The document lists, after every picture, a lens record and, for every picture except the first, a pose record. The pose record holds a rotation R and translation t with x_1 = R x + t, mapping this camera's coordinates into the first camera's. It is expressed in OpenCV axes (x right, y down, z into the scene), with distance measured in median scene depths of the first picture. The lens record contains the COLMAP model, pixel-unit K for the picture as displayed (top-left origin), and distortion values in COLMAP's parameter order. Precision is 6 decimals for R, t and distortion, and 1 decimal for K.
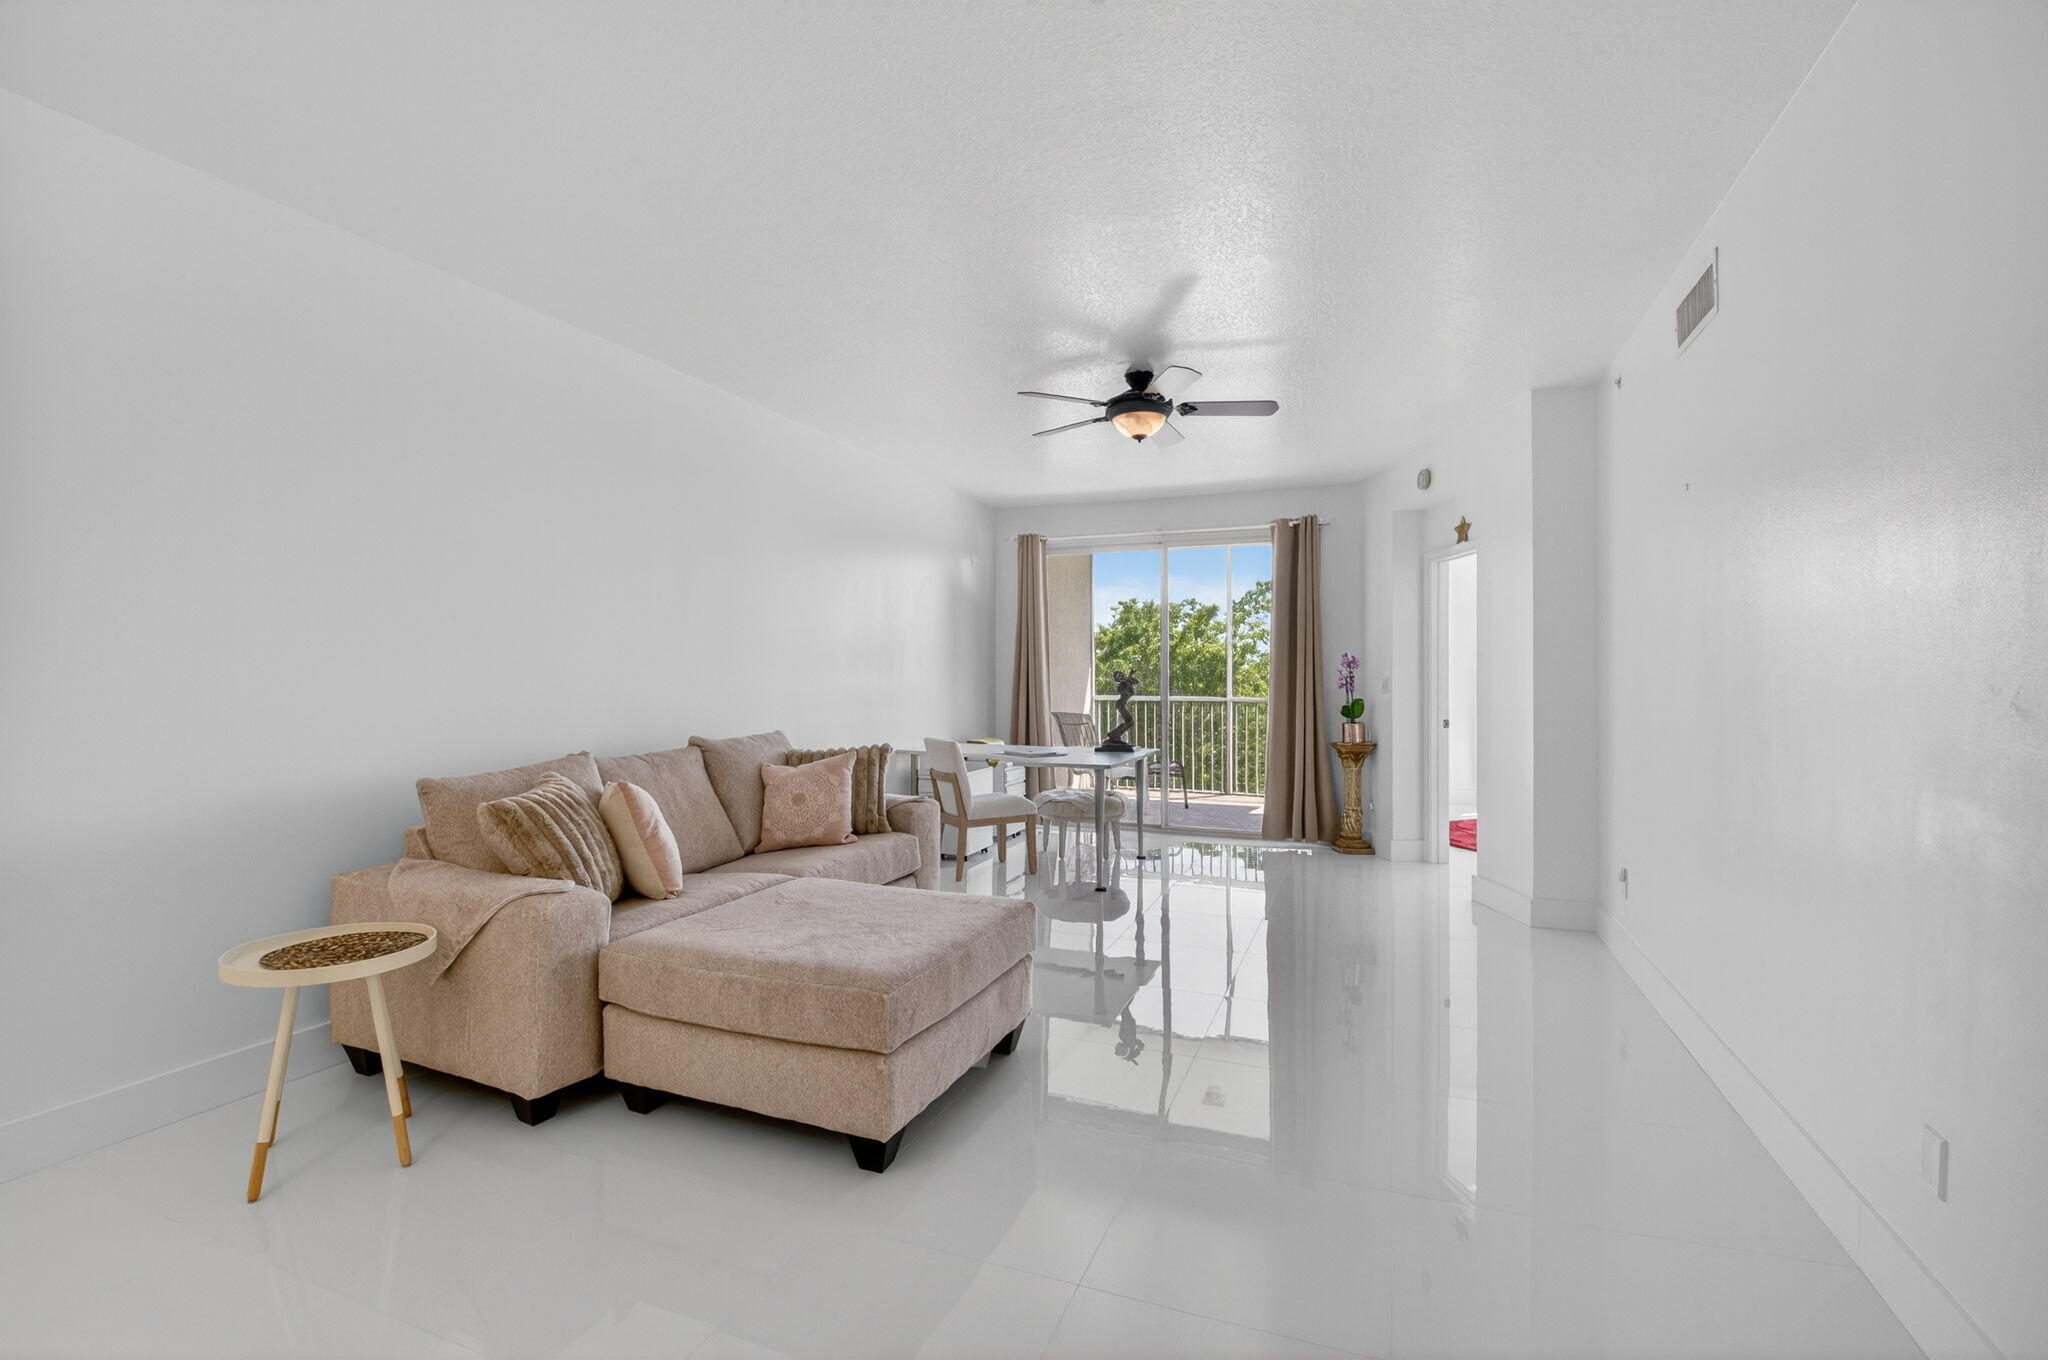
lens RADIAL K [[940.9, 0, 1013.3], [0, 940.9, 681.0], [0, 0, 1]] dist [-0.002229, -0.000777]
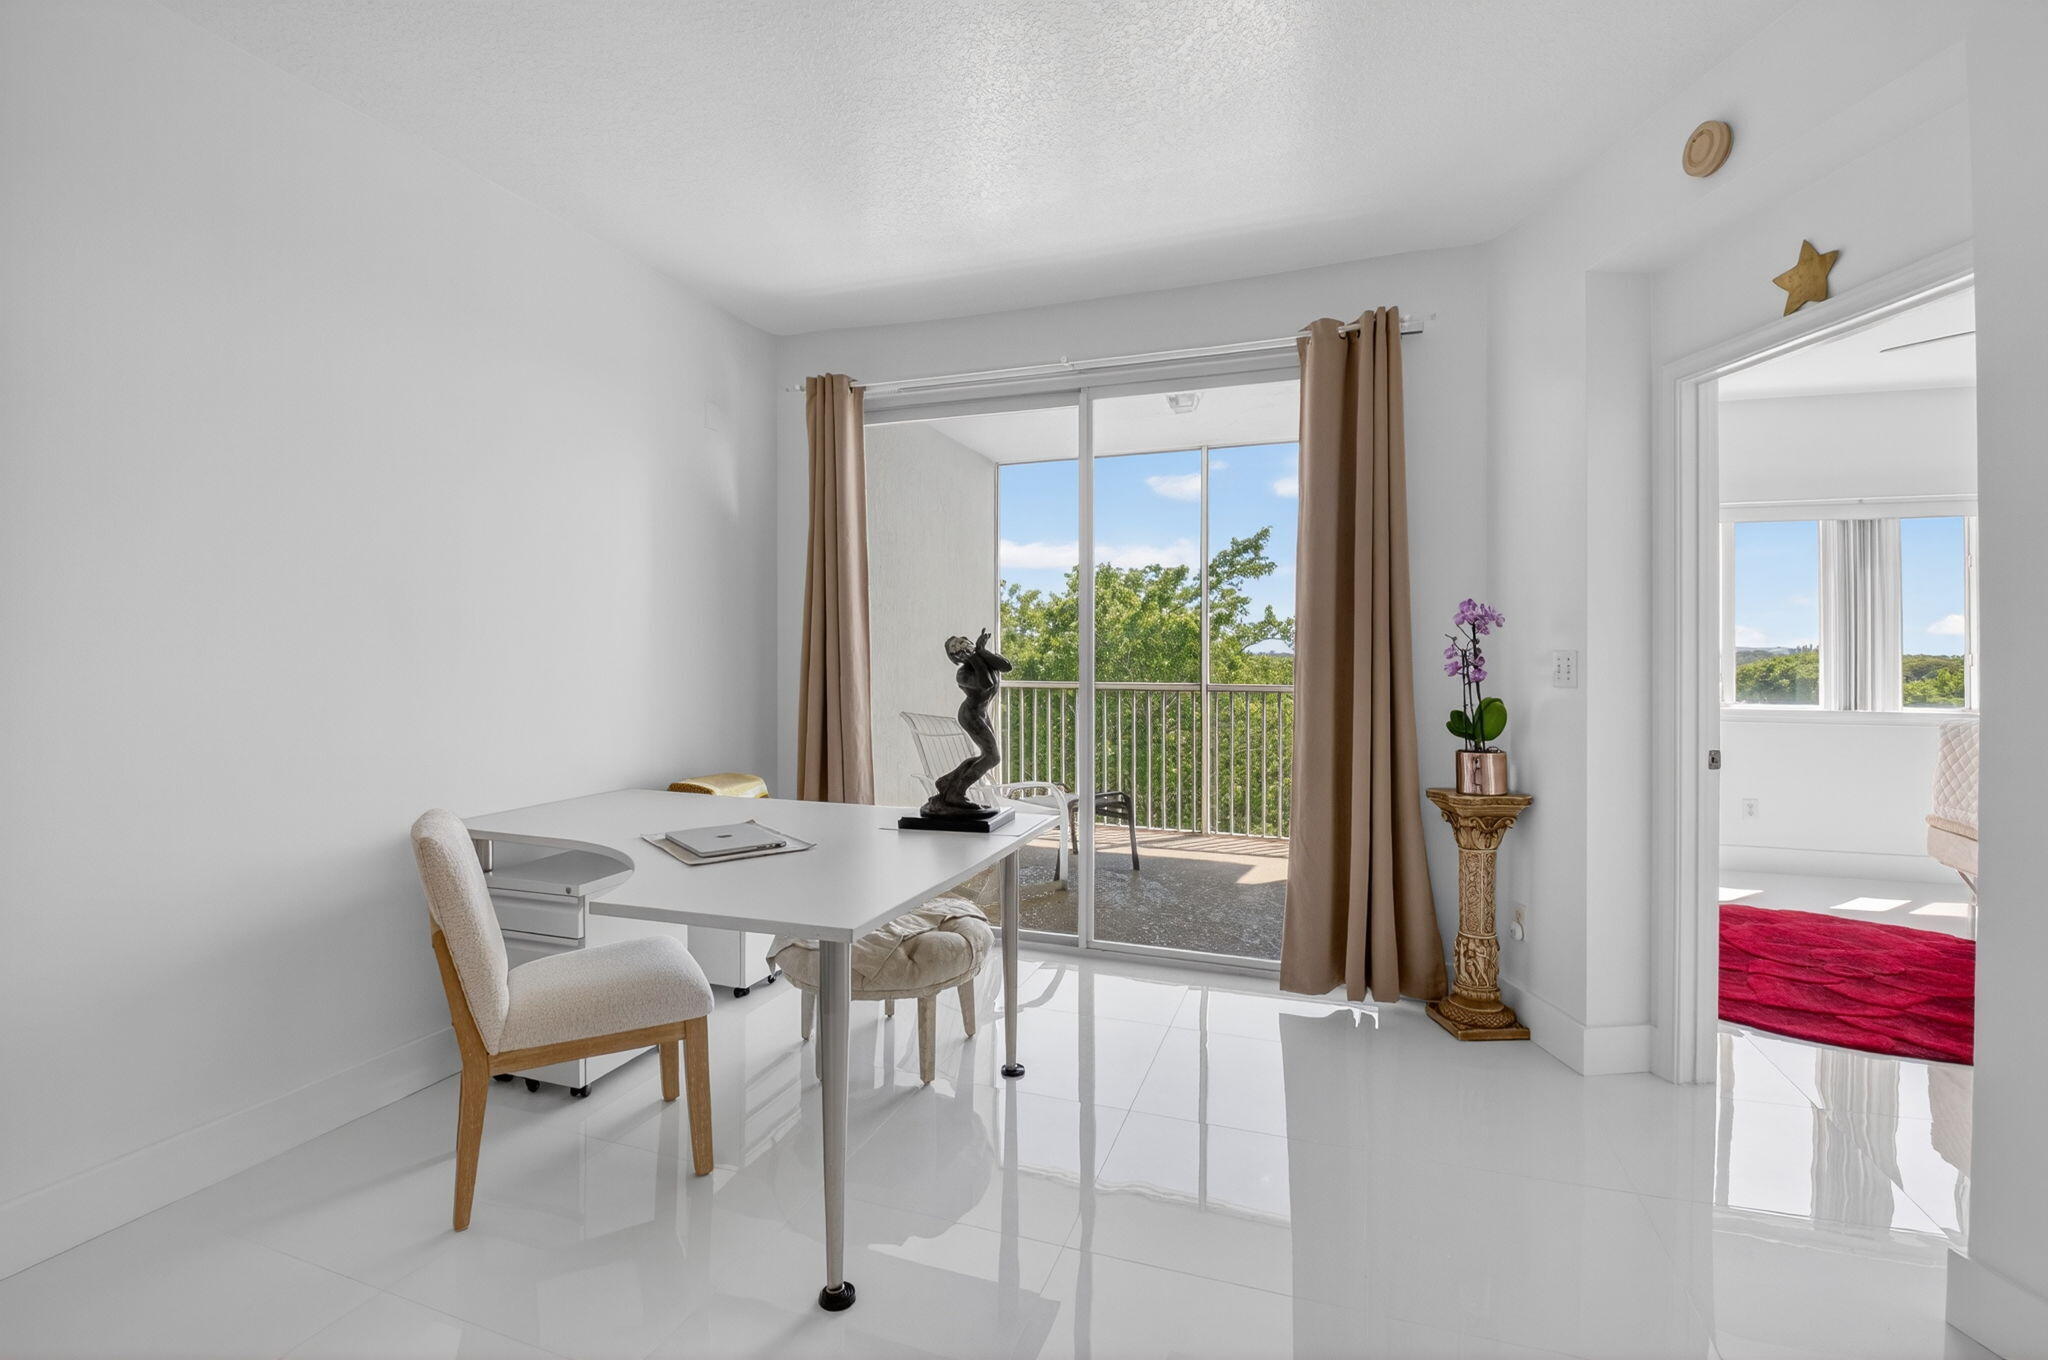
lens RADIAL K [[940.9, 0, 1036.9], [0, 940.9, 668.8], [0, 0, 1]] dist [-0.002229, -0.000777]
pose [[0.998316, -0.001789, 0.057979, 0.138558], [0.001144, 0.999937, 0.011158, -0.001197], [-0.057995, -0.011073, 0.998255, 0.649606]]
